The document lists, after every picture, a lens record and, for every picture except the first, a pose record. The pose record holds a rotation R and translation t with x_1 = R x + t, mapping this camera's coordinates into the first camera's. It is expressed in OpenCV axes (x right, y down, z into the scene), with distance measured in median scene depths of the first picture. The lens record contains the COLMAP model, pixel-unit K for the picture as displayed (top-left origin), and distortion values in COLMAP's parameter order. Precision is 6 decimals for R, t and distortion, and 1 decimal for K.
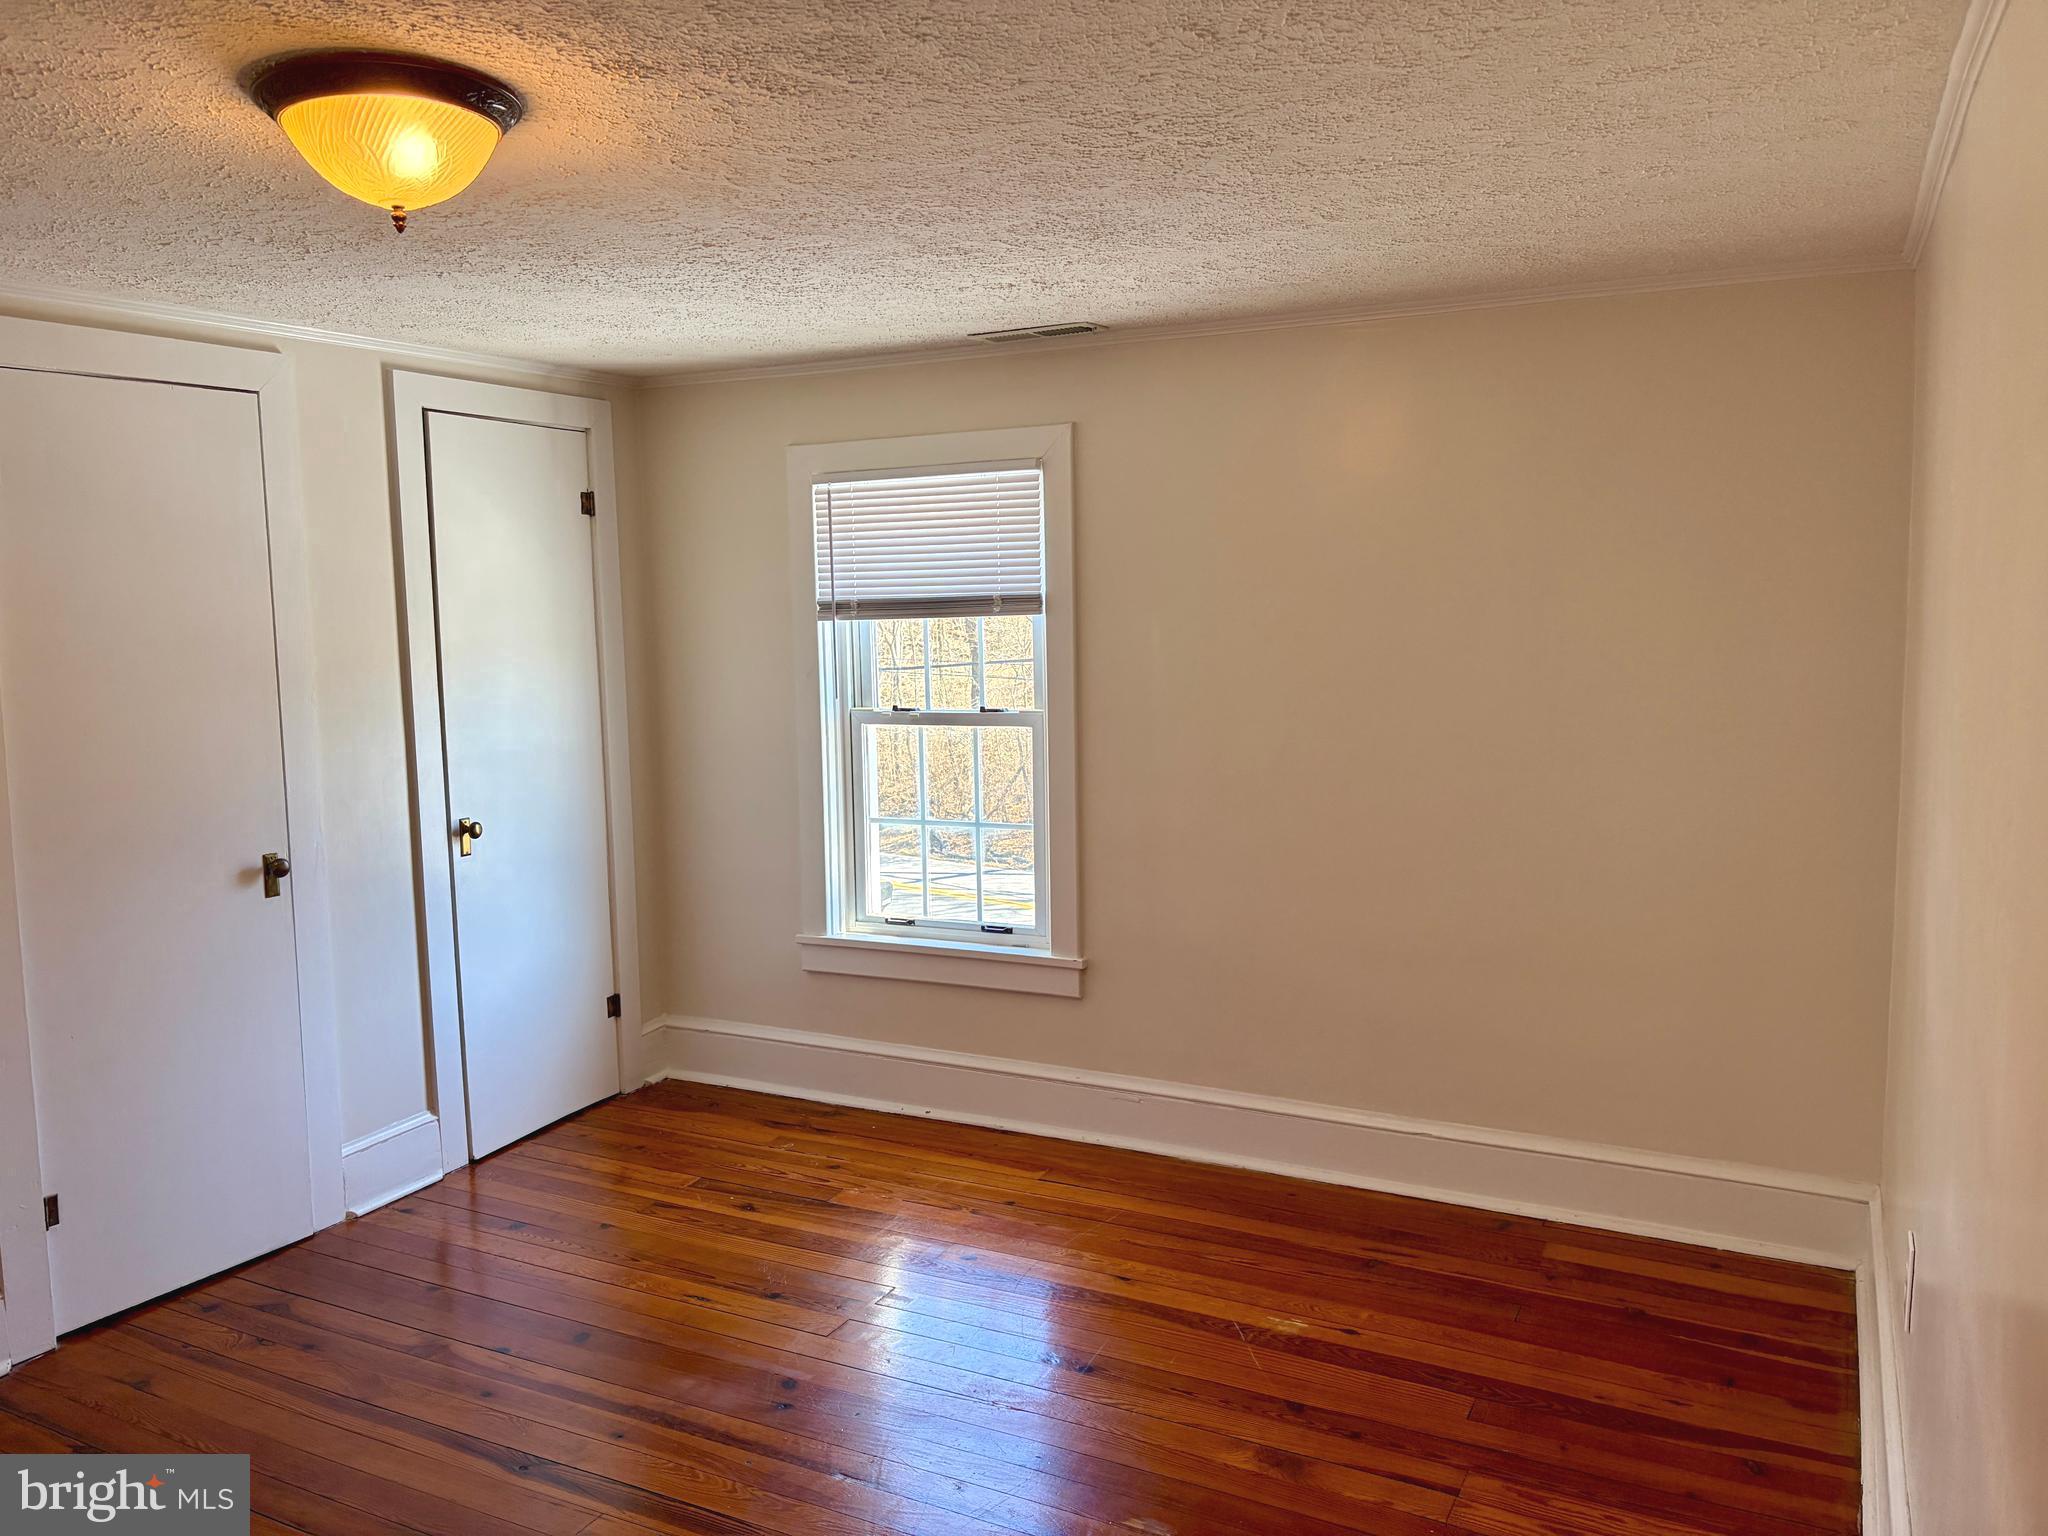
lens RADIAL K [[1539.8, 0, 1031.5], [0, 1539.8, 761.0], [0, 0, 1]] dist [0.084654, -0.093008]
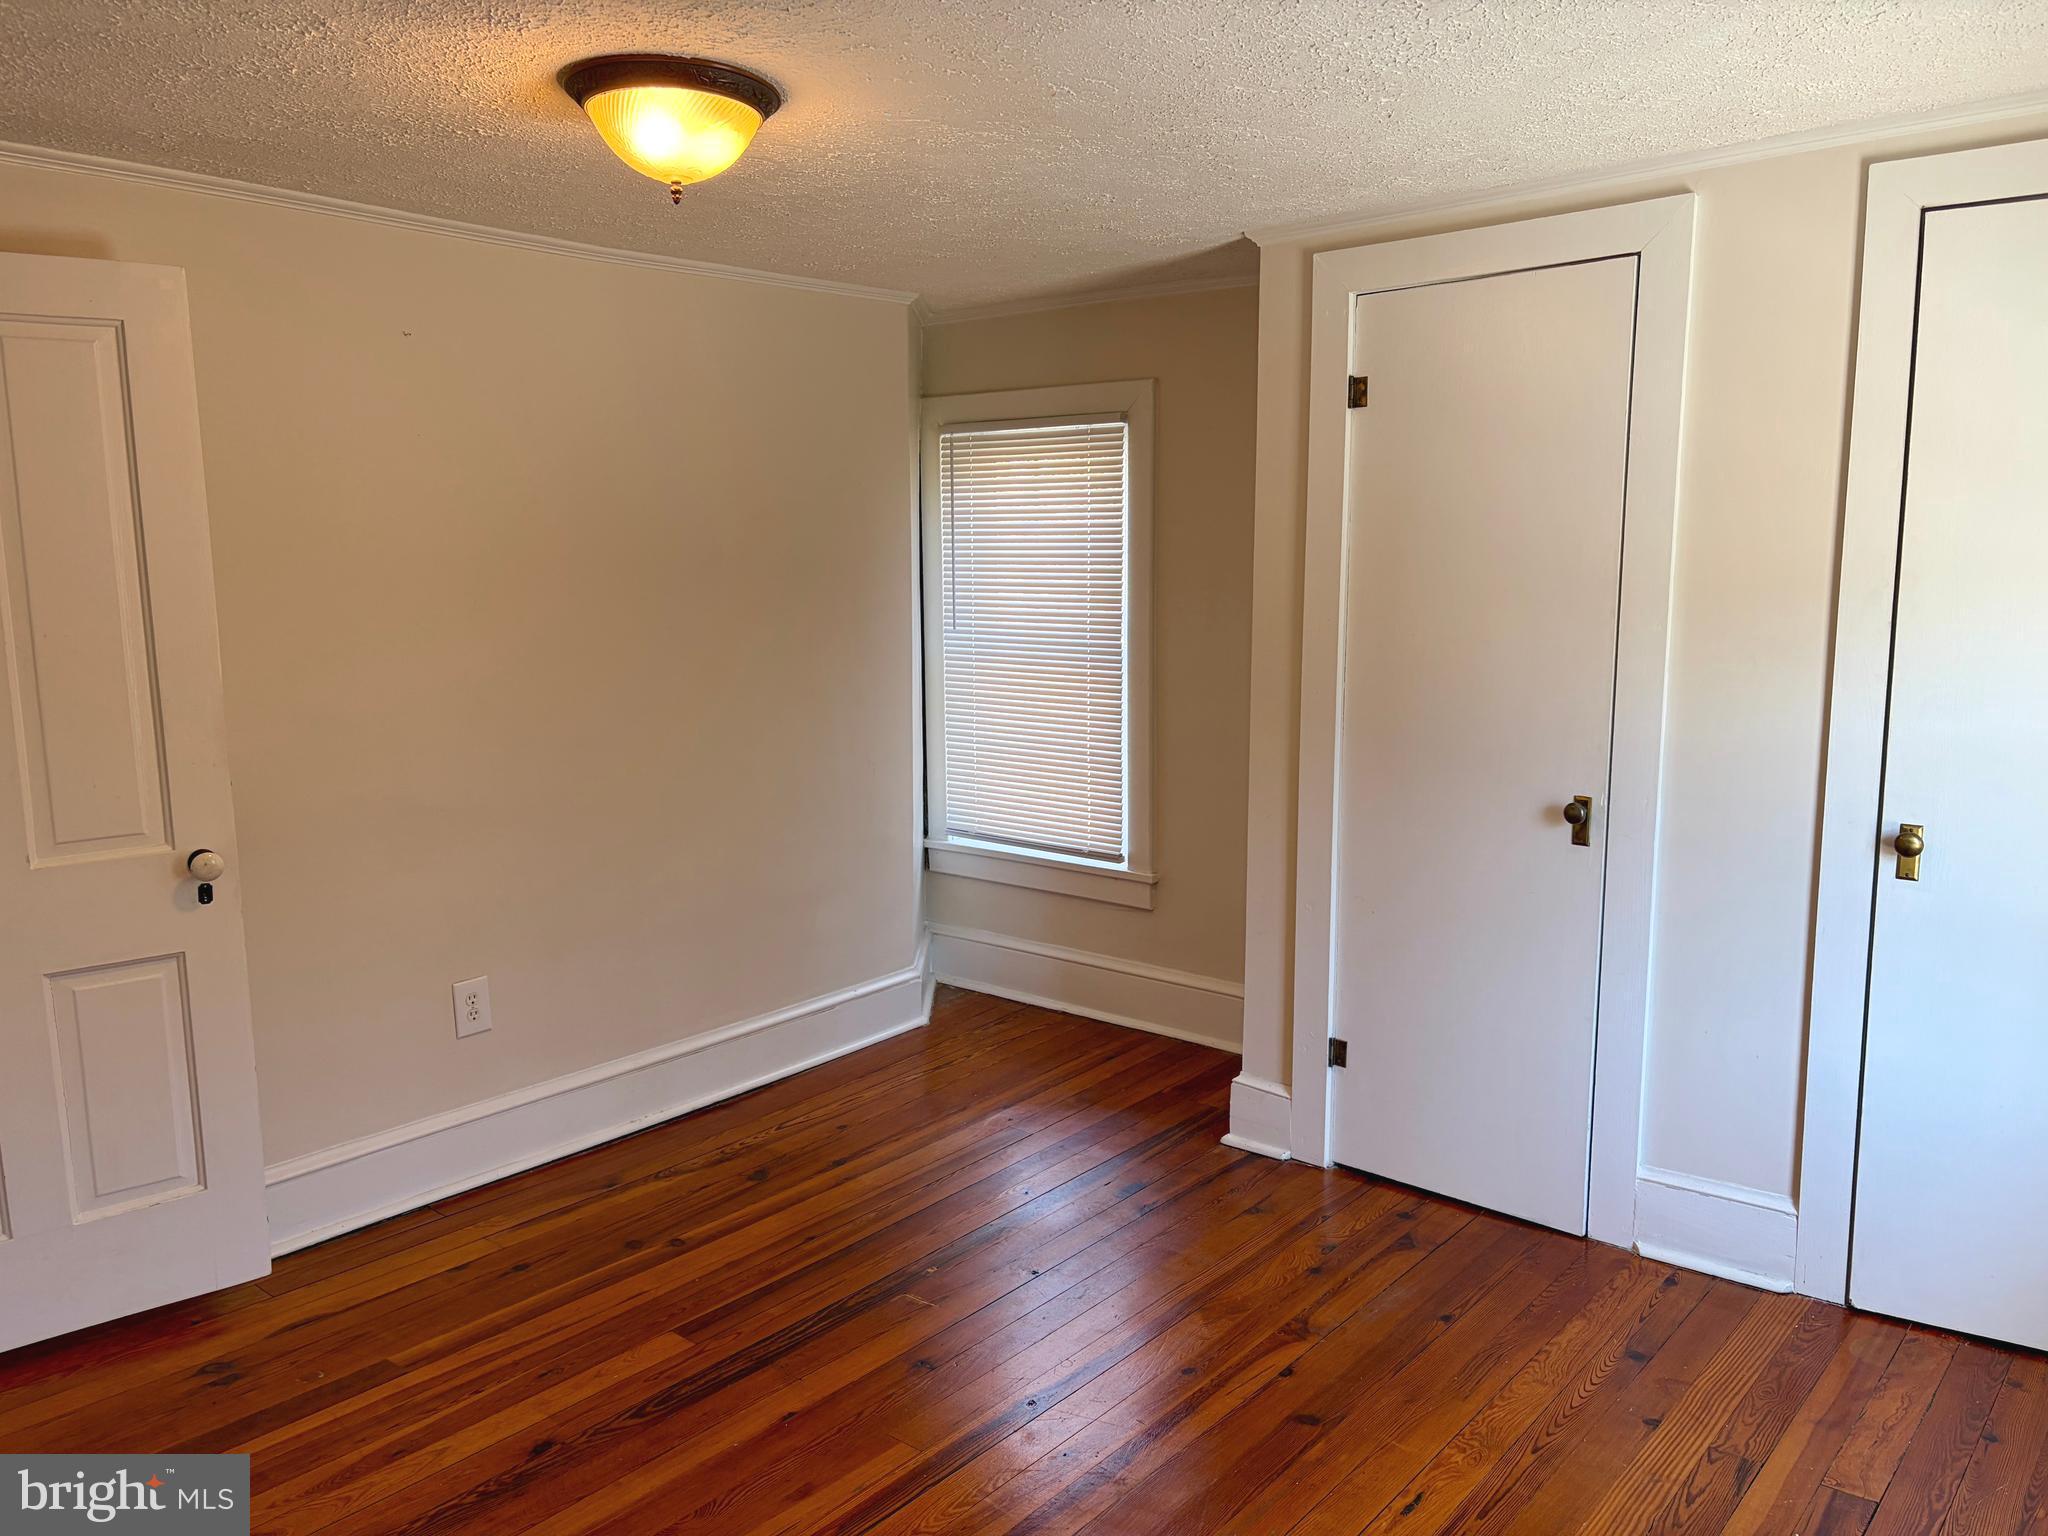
lens RADIAL K [[1560.5, 0, 994.0], [0, 1560.5, 763.6], [0, 0, 1]] dist [0.009163, 0.000556]
pose [[-0.240896, 0.161992, -0.956937, 0.402896], [-0.076396, 0.979748, 0.185086, -0.090501], [0.967540, 0.117693, -0.223641, 0.825396]]
